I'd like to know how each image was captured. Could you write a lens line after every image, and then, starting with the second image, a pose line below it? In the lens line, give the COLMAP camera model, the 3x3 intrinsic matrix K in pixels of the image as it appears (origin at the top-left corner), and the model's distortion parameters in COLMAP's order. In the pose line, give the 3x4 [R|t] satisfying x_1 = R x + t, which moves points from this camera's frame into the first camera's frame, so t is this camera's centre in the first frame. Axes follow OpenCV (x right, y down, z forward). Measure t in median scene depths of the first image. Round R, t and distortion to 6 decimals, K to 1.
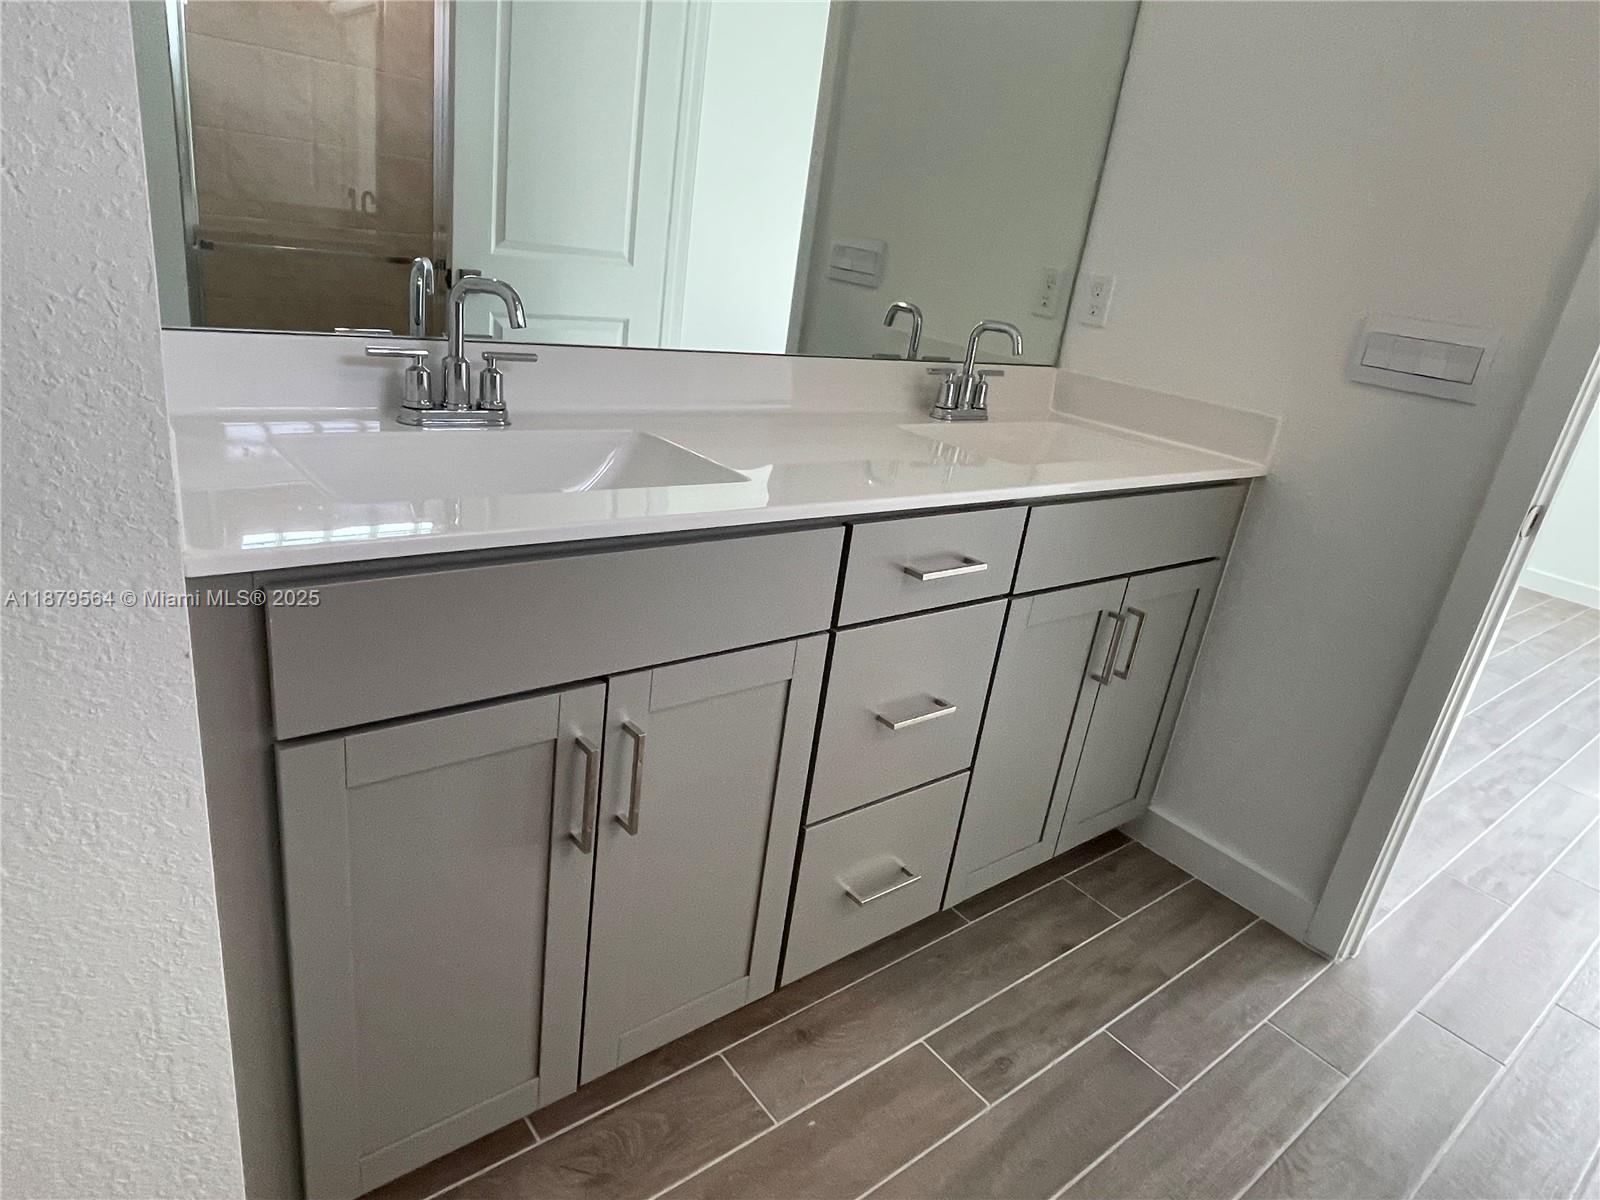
lens RADIAL K [[946.5, 0, 800.0], [0, 946.5, 600.0], [0, 0, 1]] dist [0.001780, 0.003757]
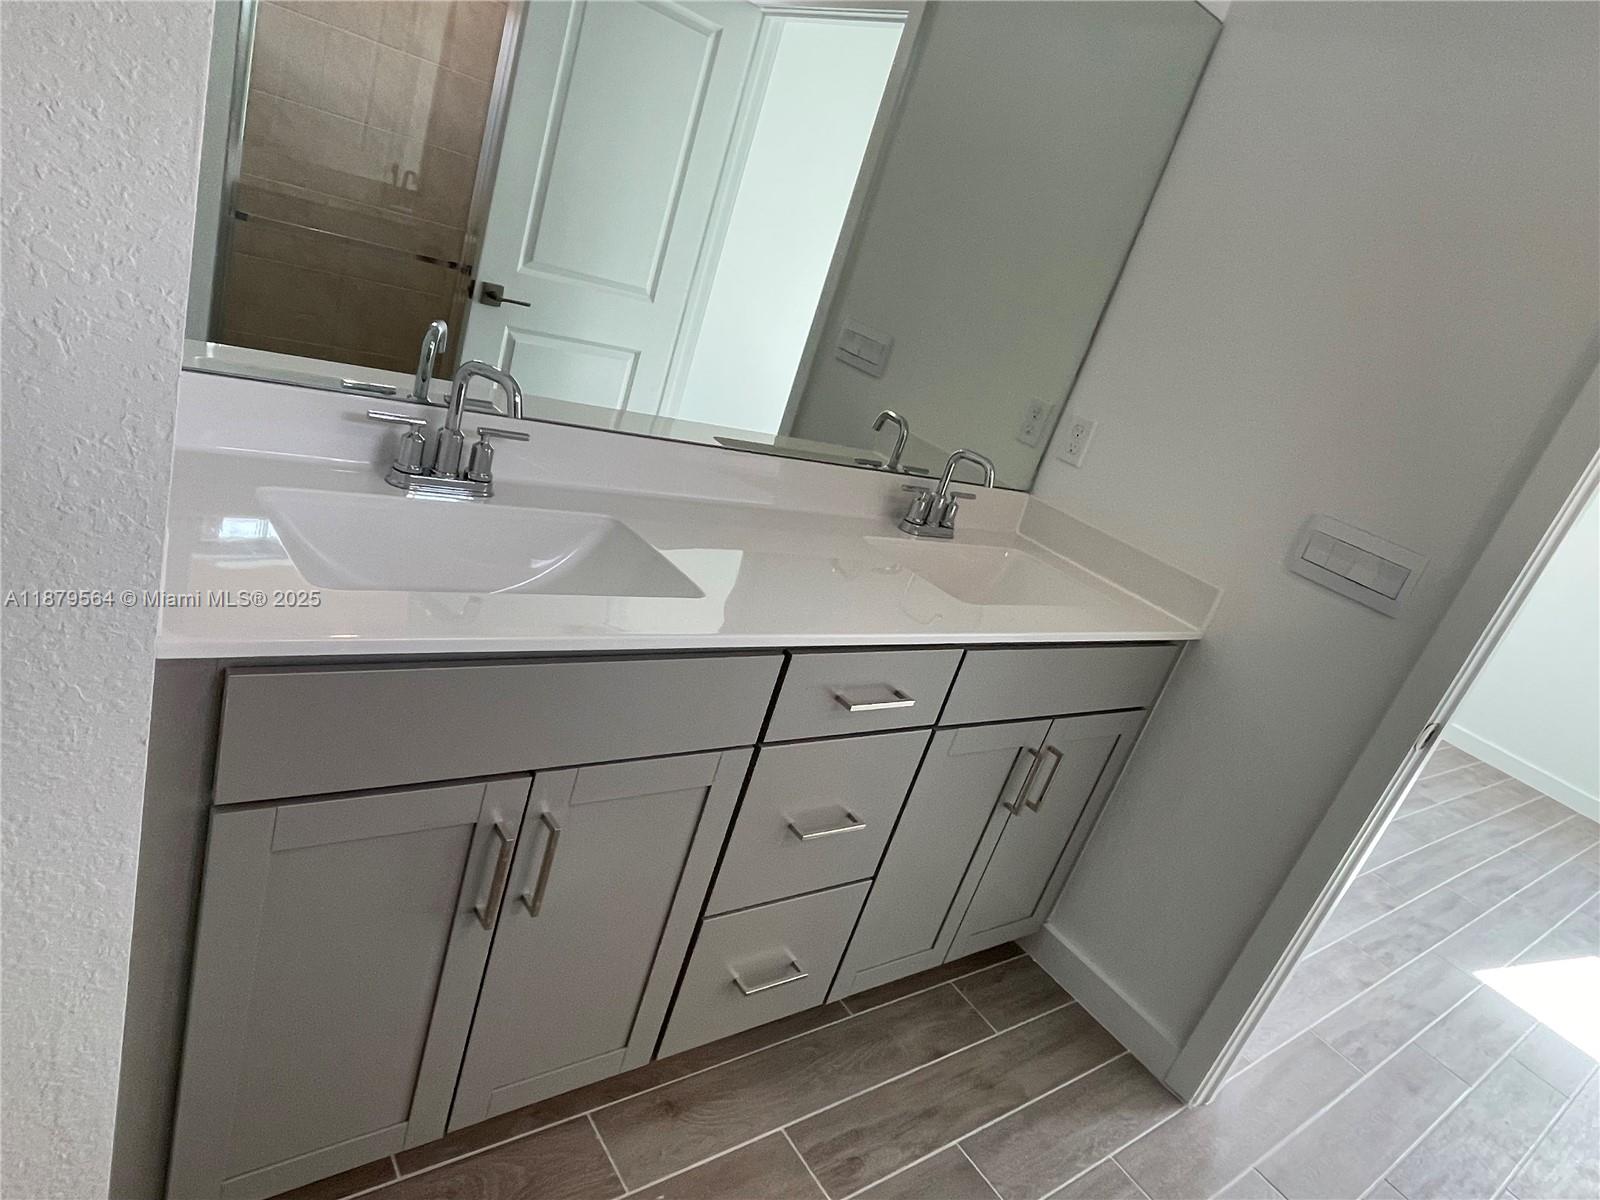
lens RADIAL K [[946.5, 0, 800.0], [0, 946.5, 600.0], [0, 0, 1]] dist [0.001780, 0.003757]
pose [[0.984935, 0.171234, 0.024140, 0.021798], [-0.170891, 0.985166, -0.015635, -0.095868], [-0.026459, 0.011274, 0.999586, -0.053881]]
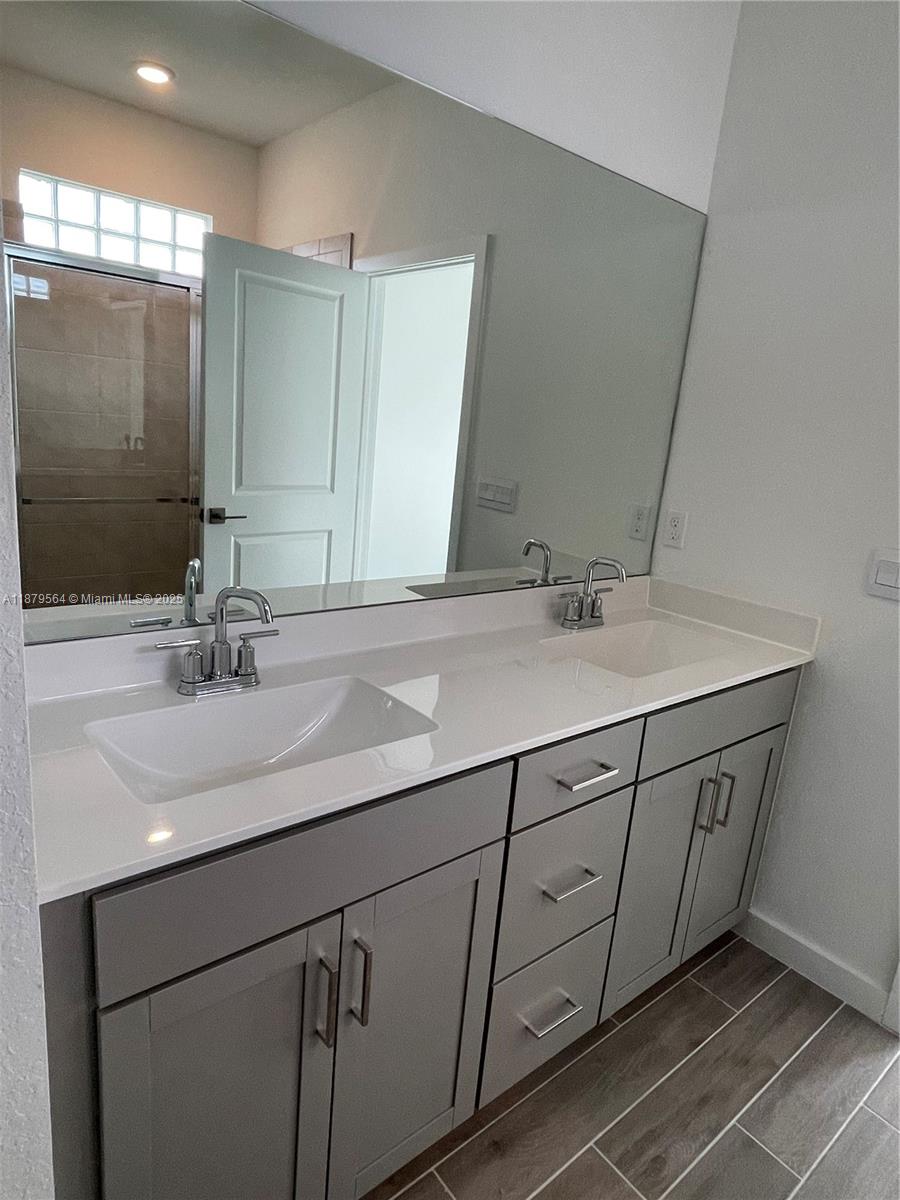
lens RADIAL K [[706.9, 0, 450.0], [0, 706.9, 600.0], [0, 0, 1]] dist [0.002698, -0.001008]
pose [[0.998844, -0.047949, -0.003465, -0.020697], [0.047242, 0.992350, -0.114058, -0.148205], [0.008907, 0.113762, 0.993468, -0.015350]]
